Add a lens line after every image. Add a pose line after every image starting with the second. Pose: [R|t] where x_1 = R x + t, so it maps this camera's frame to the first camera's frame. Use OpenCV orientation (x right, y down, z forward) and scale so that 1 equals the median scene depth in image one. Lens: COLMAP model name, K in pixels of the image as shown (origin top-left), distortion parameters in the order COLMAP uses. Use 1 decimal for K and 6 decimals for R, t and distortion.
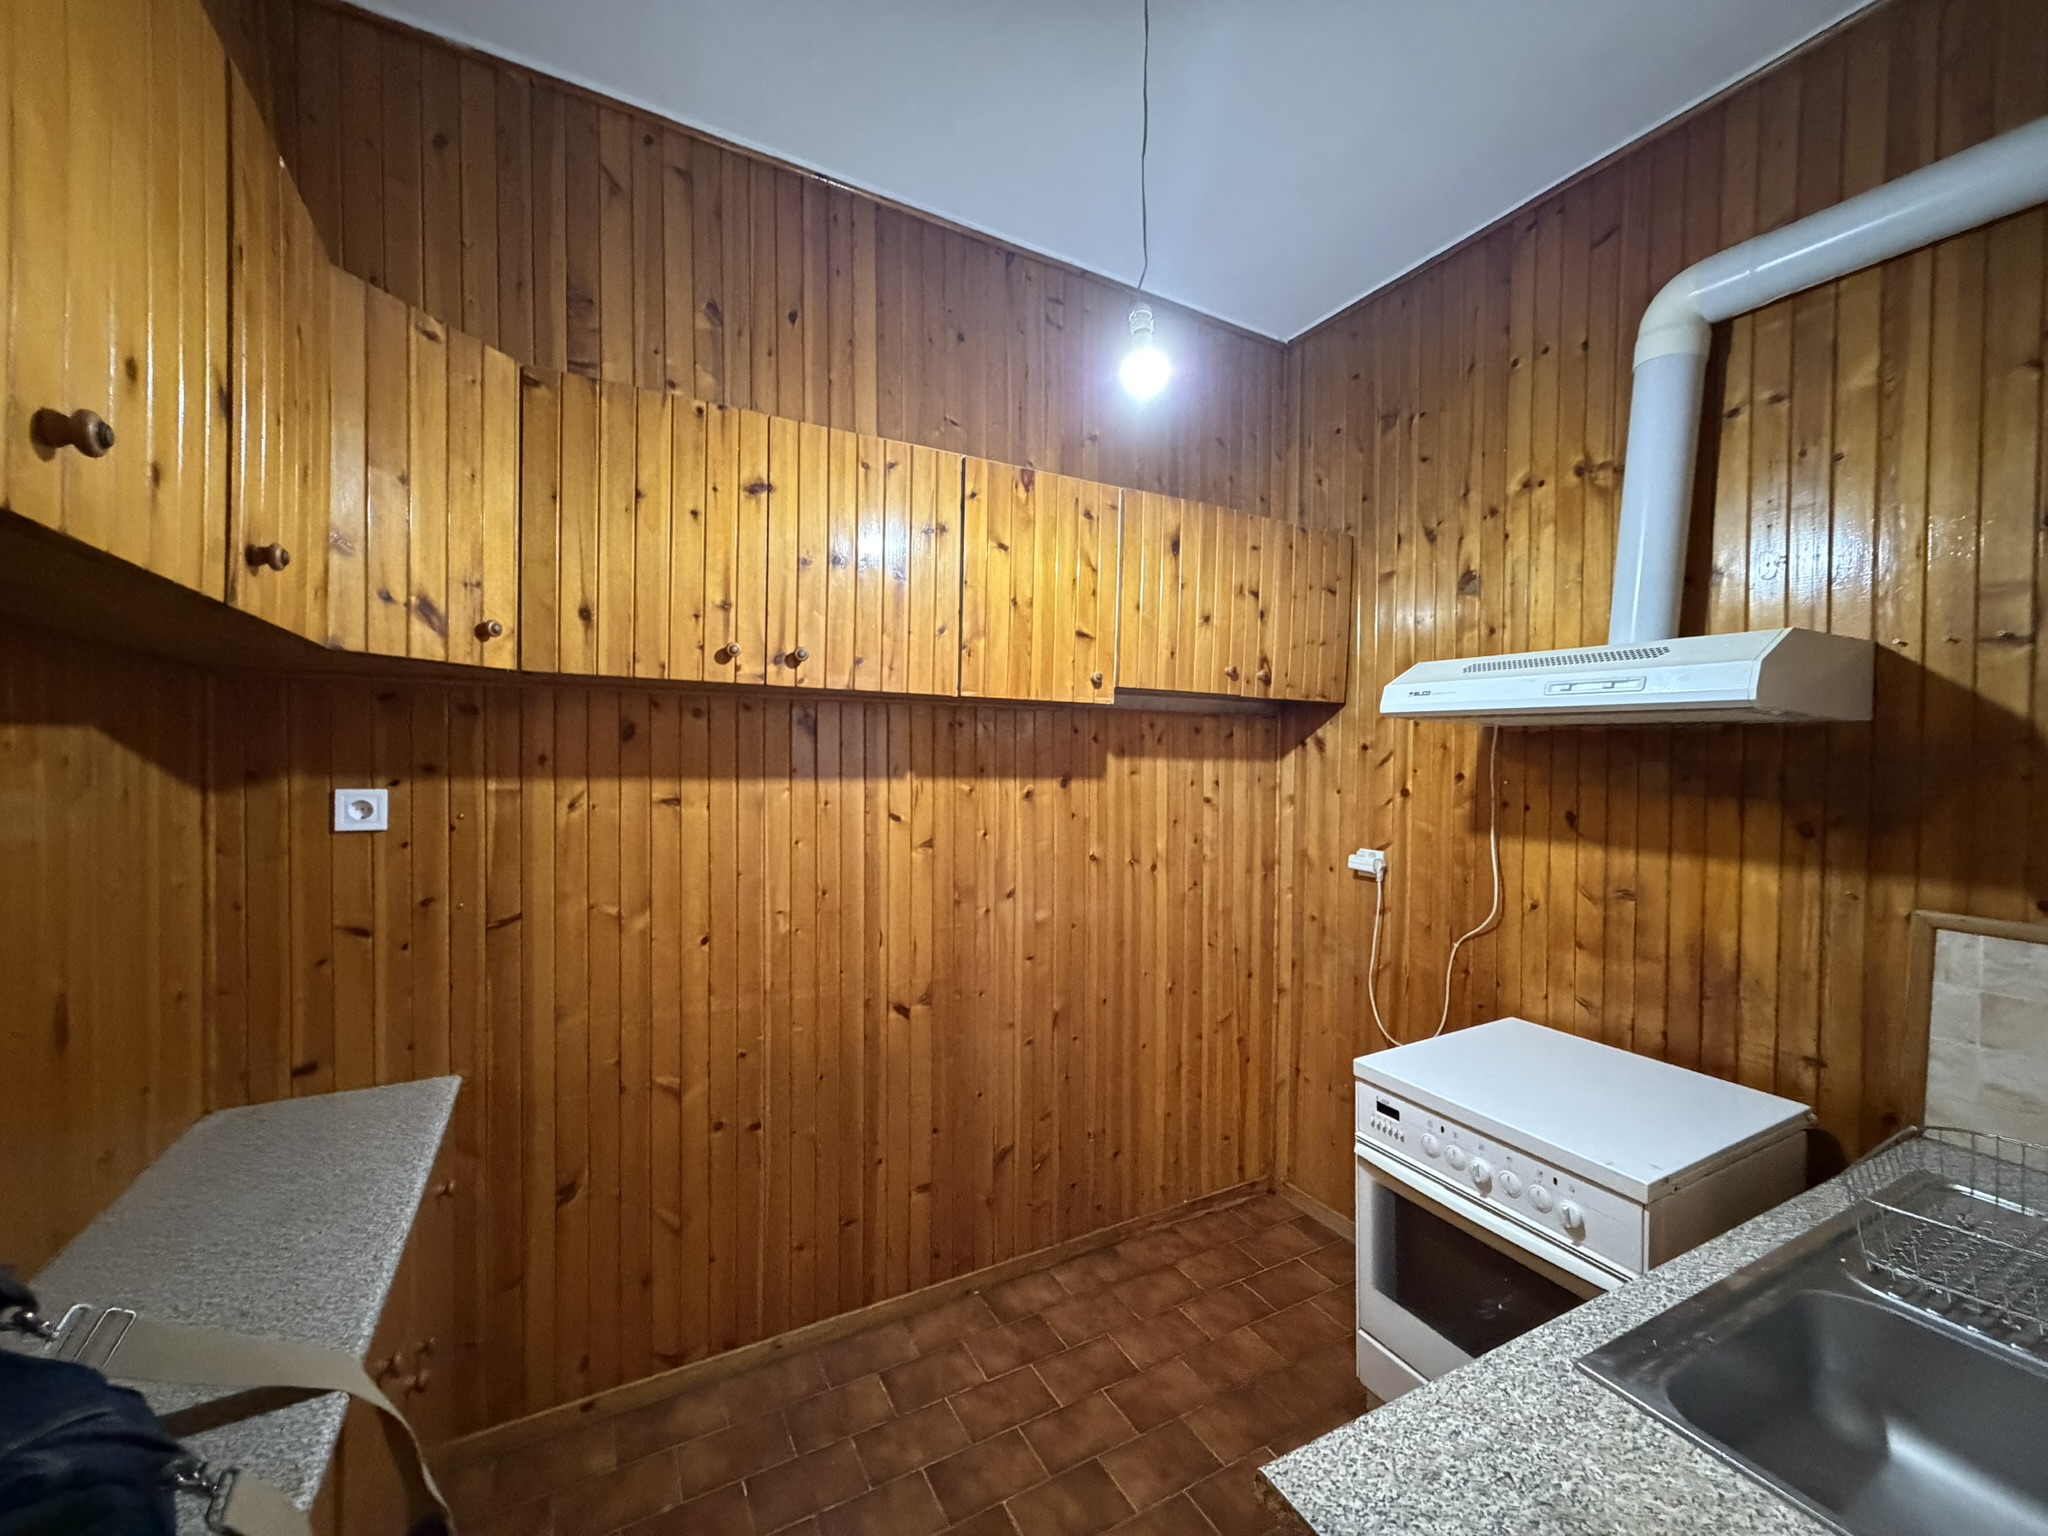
lens RADIAL K [[819.8, 0, 1024.7], [0, 819.8, 766.5], [0, 0, 1]] dist [0.000228, 0.000540]
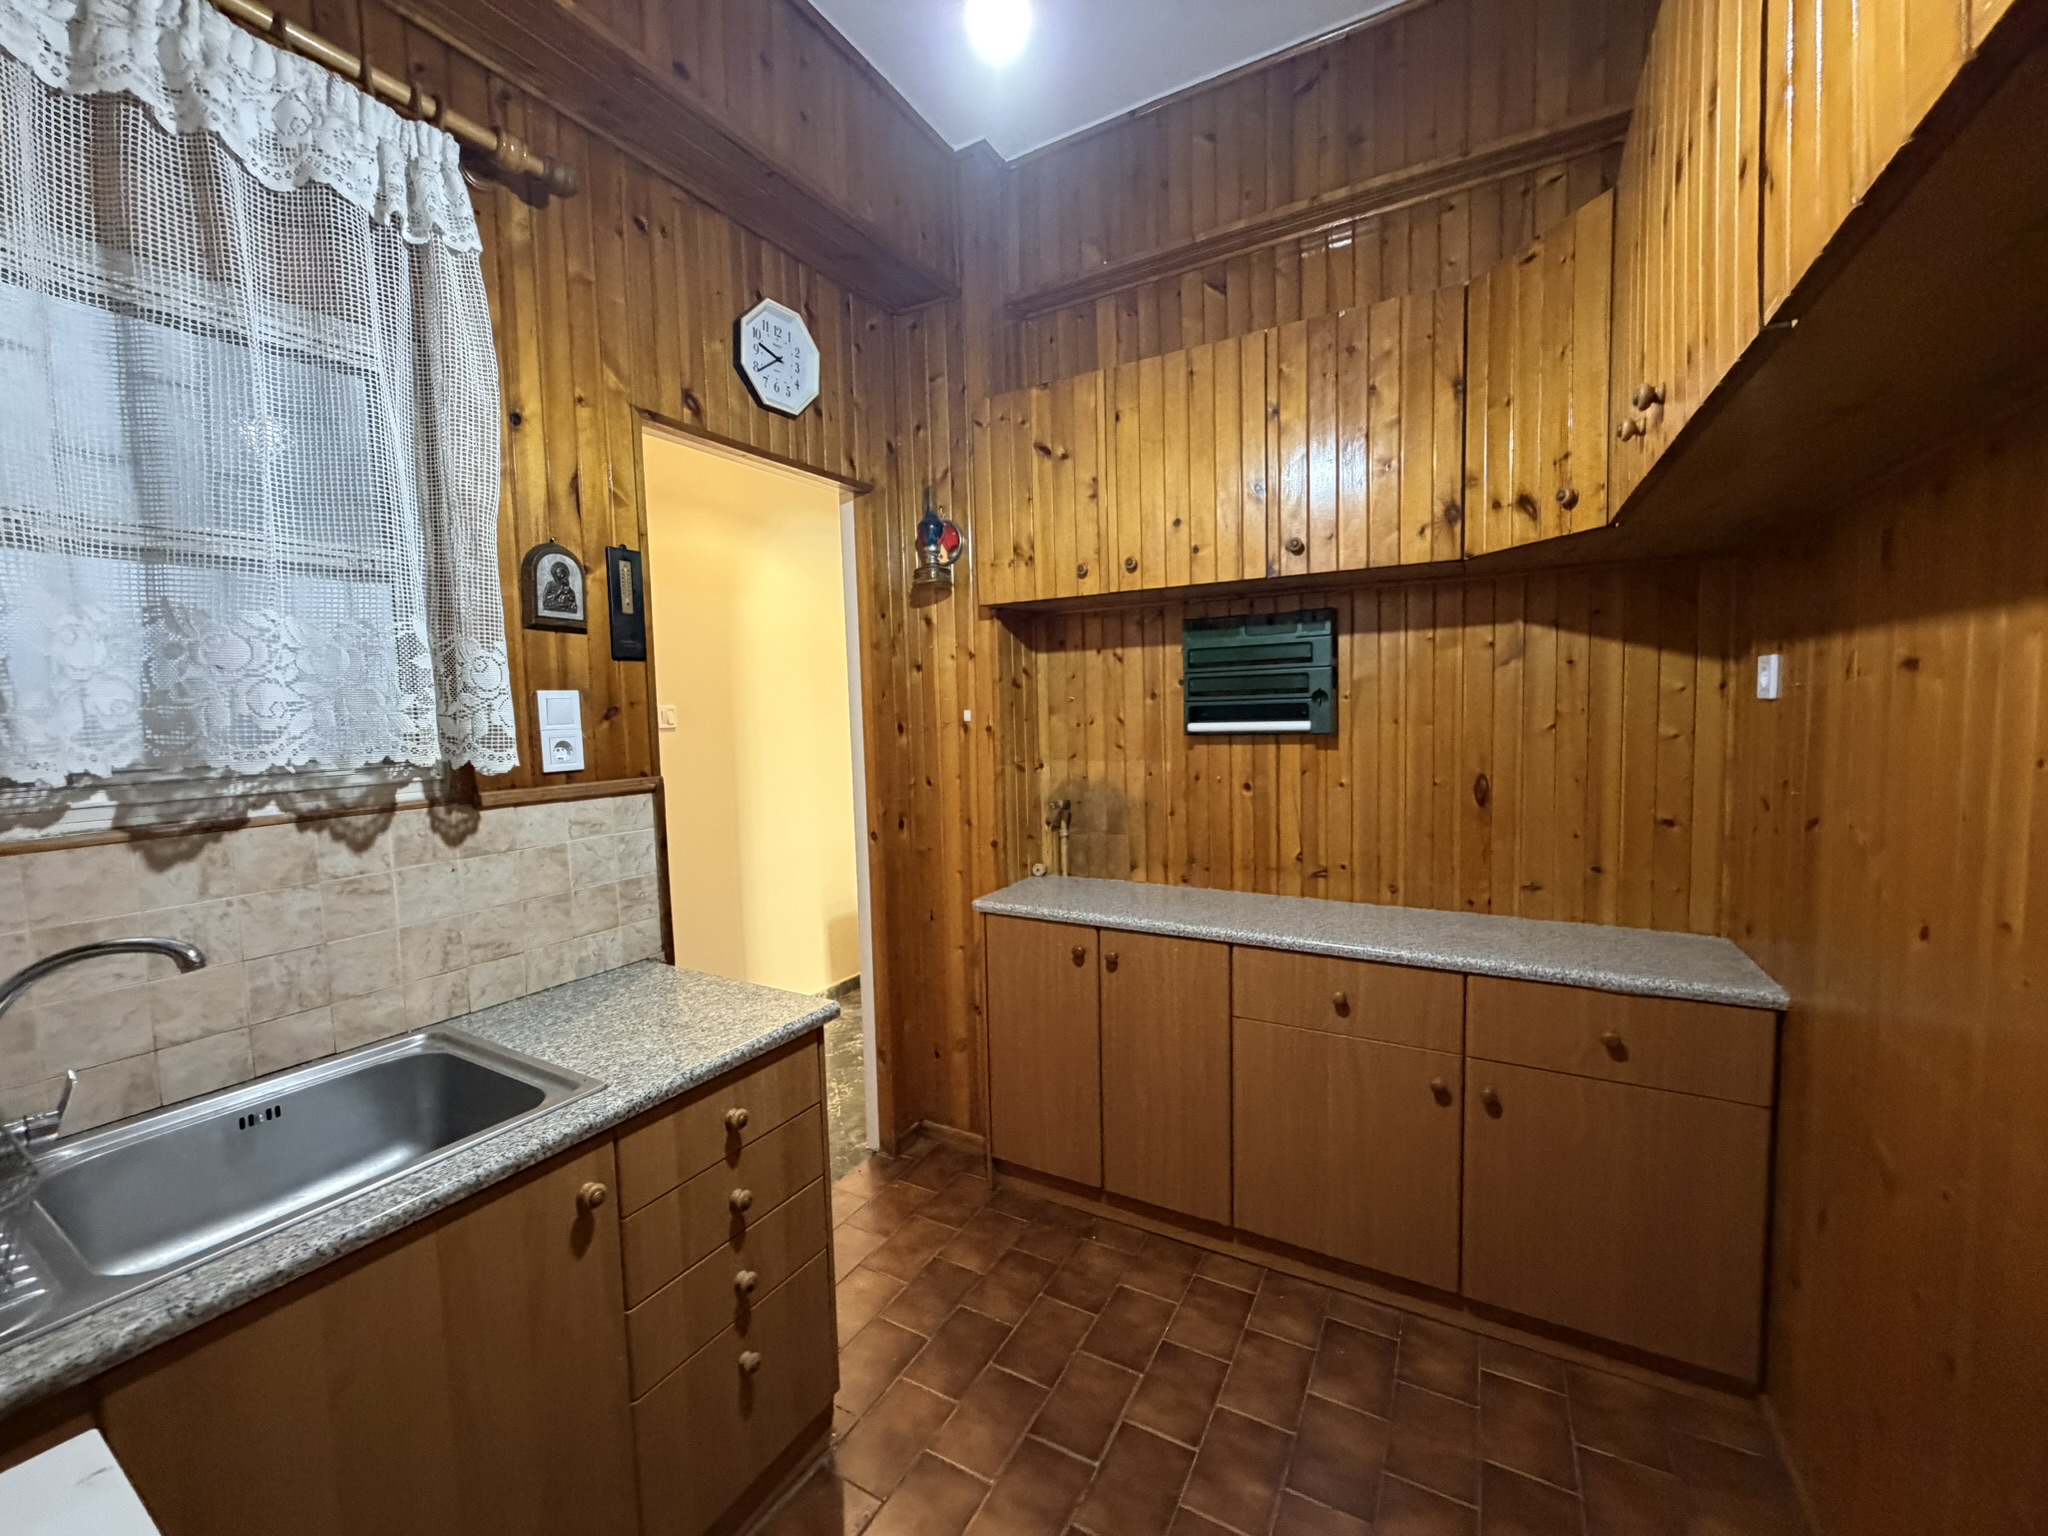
lens RADIAL K [[819.8, 0, 1019.3], [0, 819.8, 762.3], [0, 0, 1]] dist [0.000228, 0.000540]
pose [[-0.851026, 0.046180, -0.523089, 0.380303], [0.008333, 0.997188, 0.074477, 0.063576], [0.525058, 0.059022, -0.849017, 1.186559]]
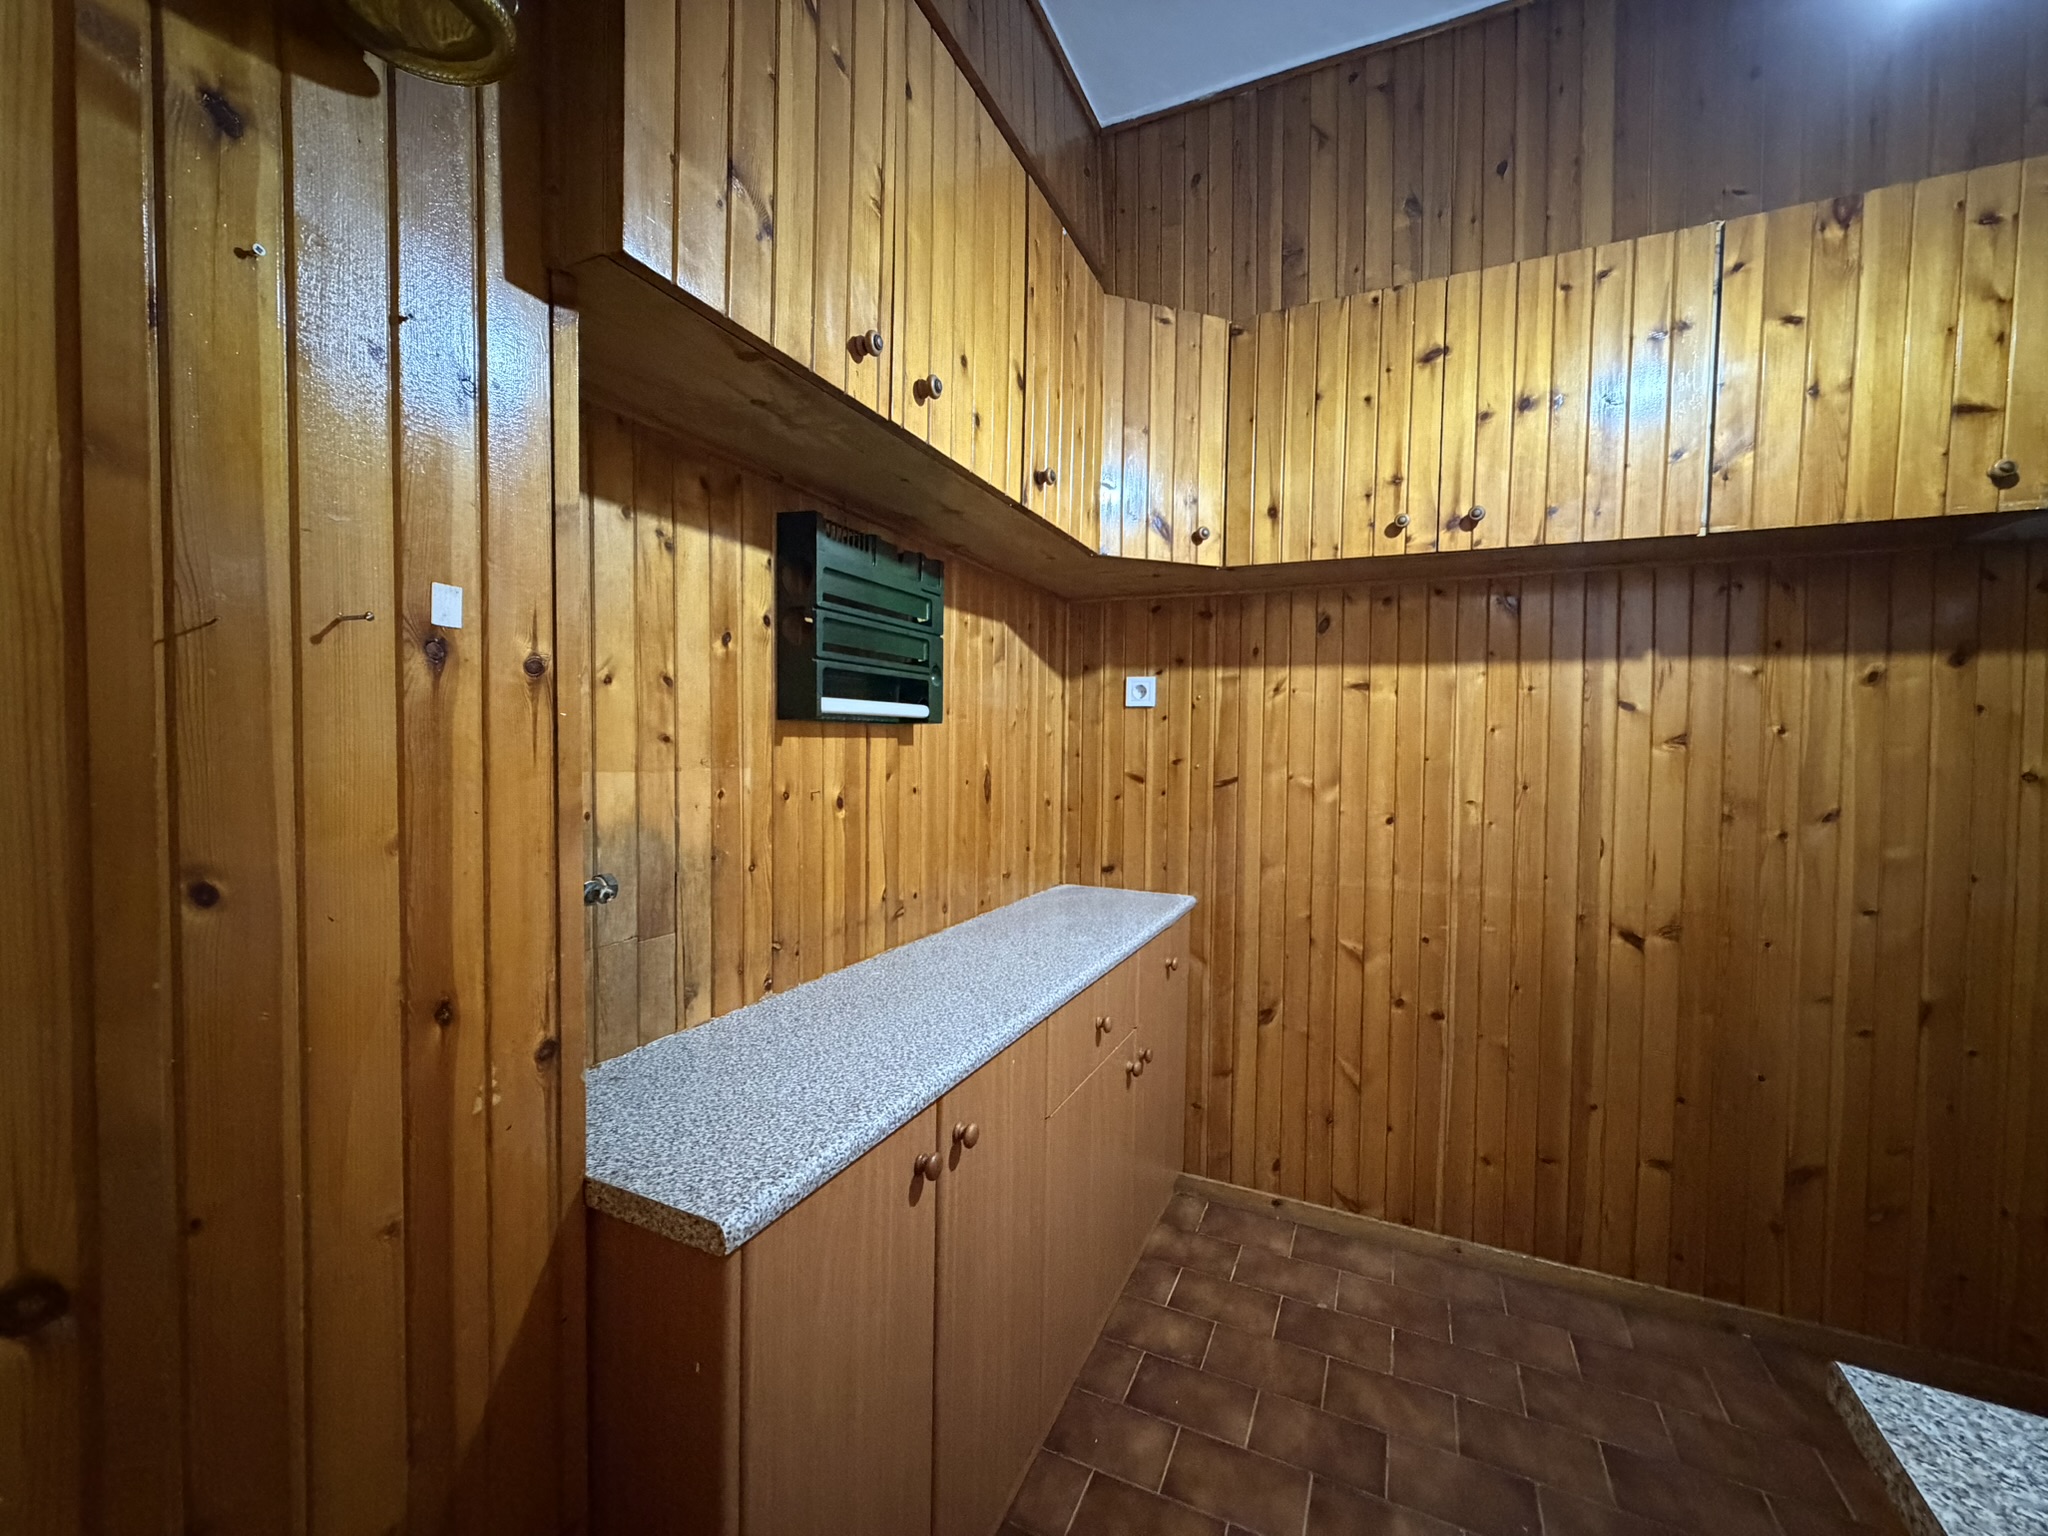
lens RADIAL K [[819.8, 0, 1016.5], [0, 819.8, 768.8], [0, 0, 1]] dist [0.000228, 0.000540]
pose [[0.585854, 0.024274, -0.810053, 0.181846], [-0.019822, 0.999682, 0.015620, 0.145687], [0.810174, 0.006905, 0.586148, 0.003847]]
